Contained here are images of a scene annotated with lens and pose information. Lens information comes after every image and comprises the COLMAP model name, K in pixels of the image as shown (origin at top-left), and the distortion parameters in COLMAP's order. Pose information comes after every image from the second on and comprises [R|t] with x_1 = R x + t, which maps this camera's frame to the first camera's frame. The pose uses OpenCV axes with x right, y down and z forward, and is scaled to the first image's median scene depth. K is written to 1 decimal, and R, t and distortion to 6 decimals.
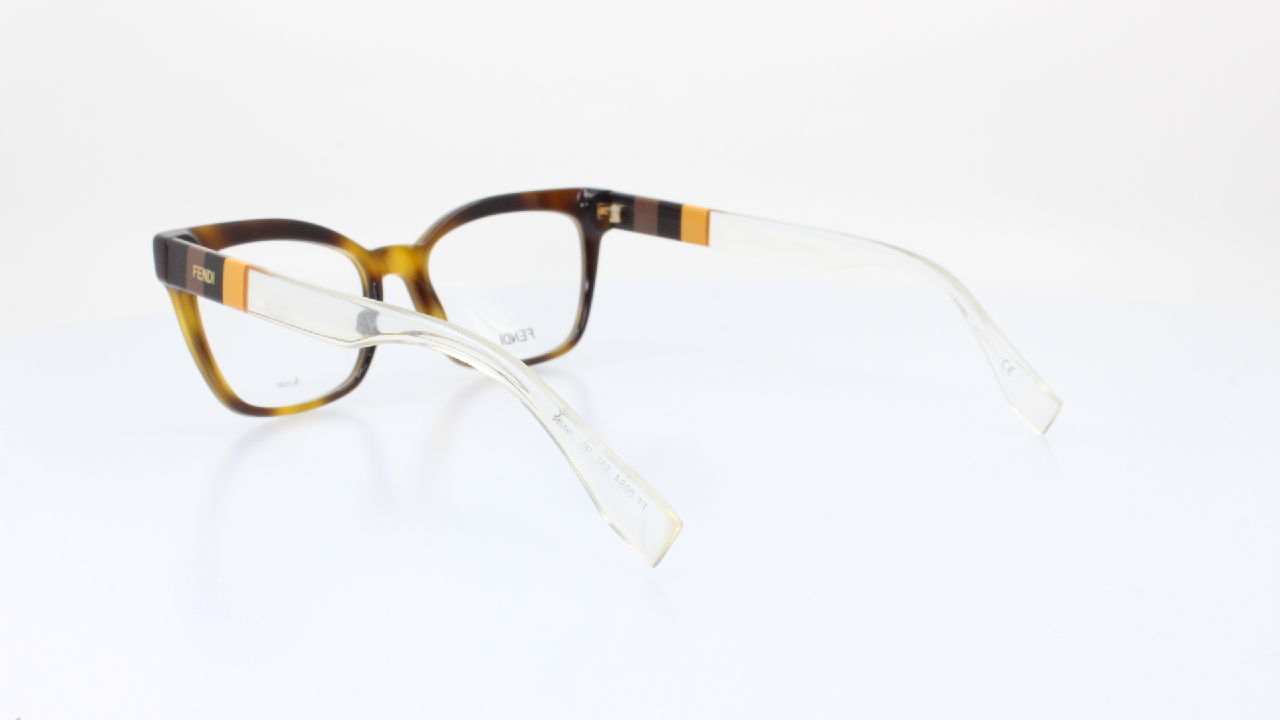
lens RADIAL K [[1636.6, 0, 636.7], [0, 1636.6, 366.2], [0, 0, 1]] dist [-0.123394, 0.000000]
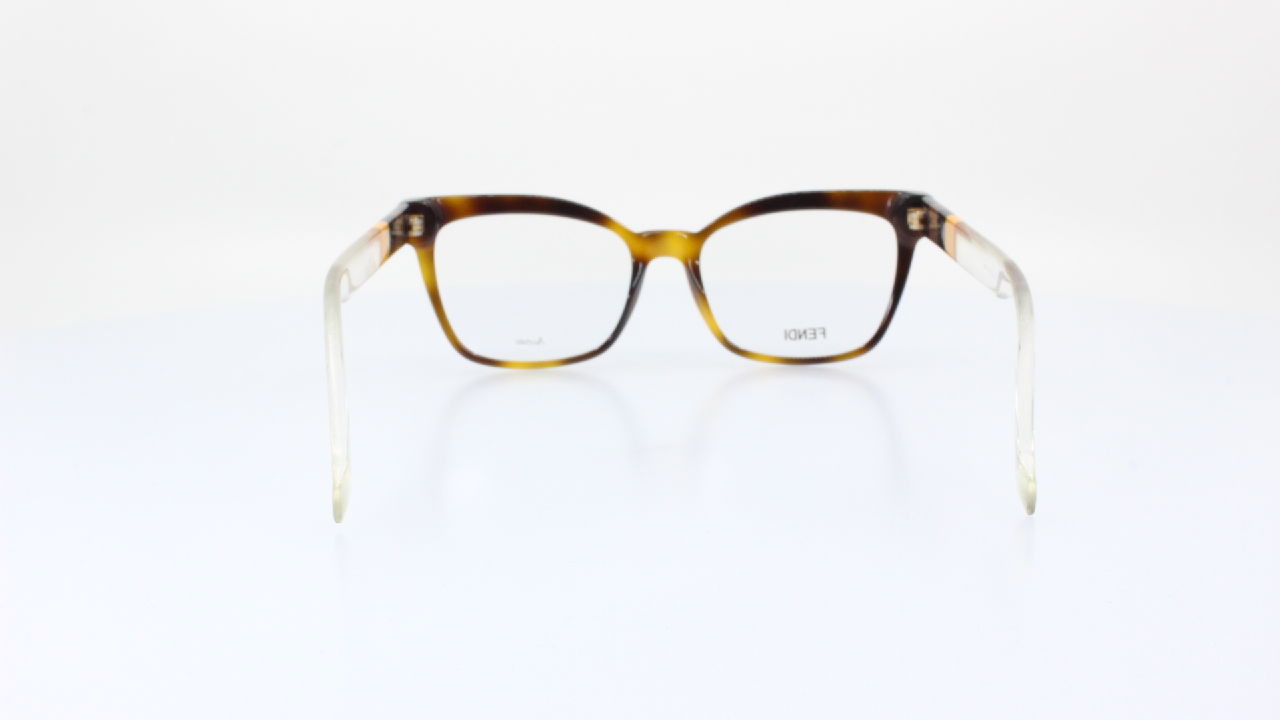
lens RADIAL K [[1636.6, 0, 637.7], [0, 1636.6, 358.2], [0, 0, 1]] dist [-0.123394, 0.000000]
pose [[0.705641, 0.142335, -0.694126, 0.563733], [-0.134487, 0.988713, 0.066023, -0.056802], [0.695689, 0.046762, 0.716819, 0.216148]]
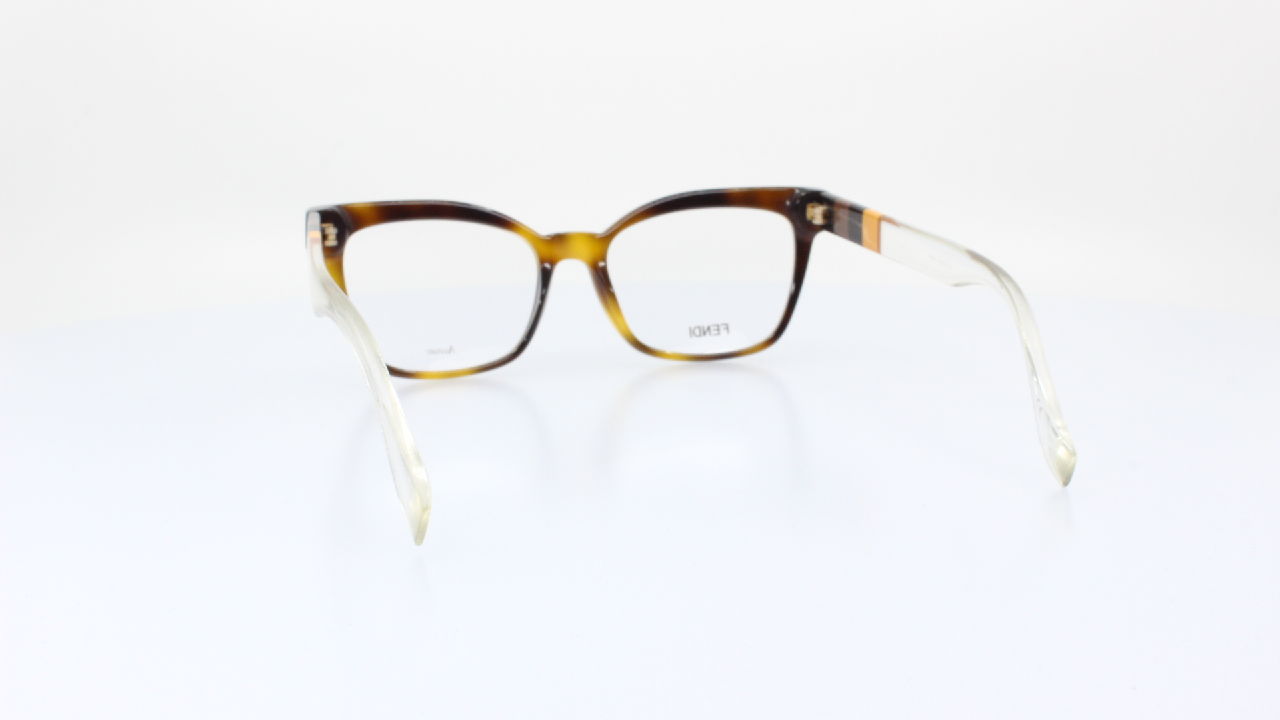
lens RADIAL K [[1636.6, 0, 639.0], [0, 1636.6, 352.3], [0, 0, 1]] dist [-0.123394, 0.000000]
pose [[0.867194, 0.098602, -0.488112, 0.395067], [-0.097120, 0.994867, 0.028422, -0.029648], [0.488409, 0.022758, 0.872318, 0.094307]]
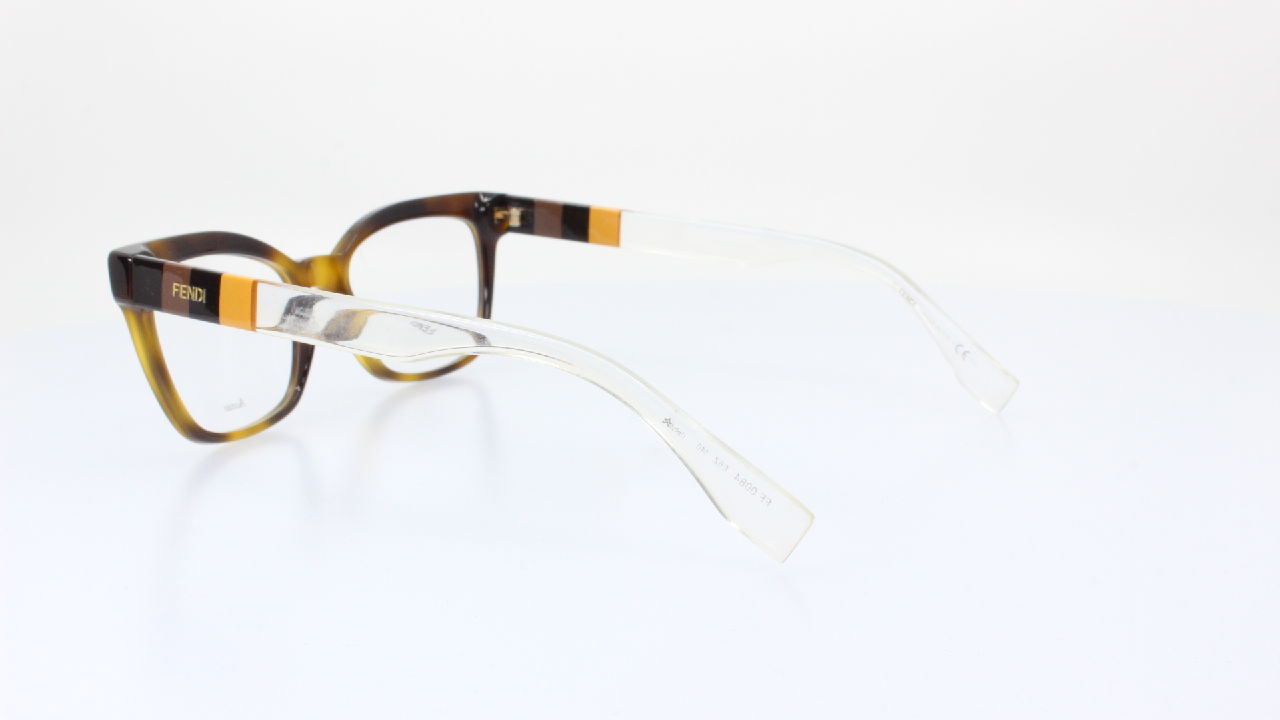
lens RADIAL K [[1636.6, 0, 641.8], [0, 1636.6, 358.4], [0, 0, 1]] dist [-0.123394, 0.000000]
pose [[0.965221, -0.048958, 0.256811, -0.203662], [0.050872, 0.998705, -0.000810, -0.003776], [-0.256438, 0.013846, 0.966461, 0.029460]]
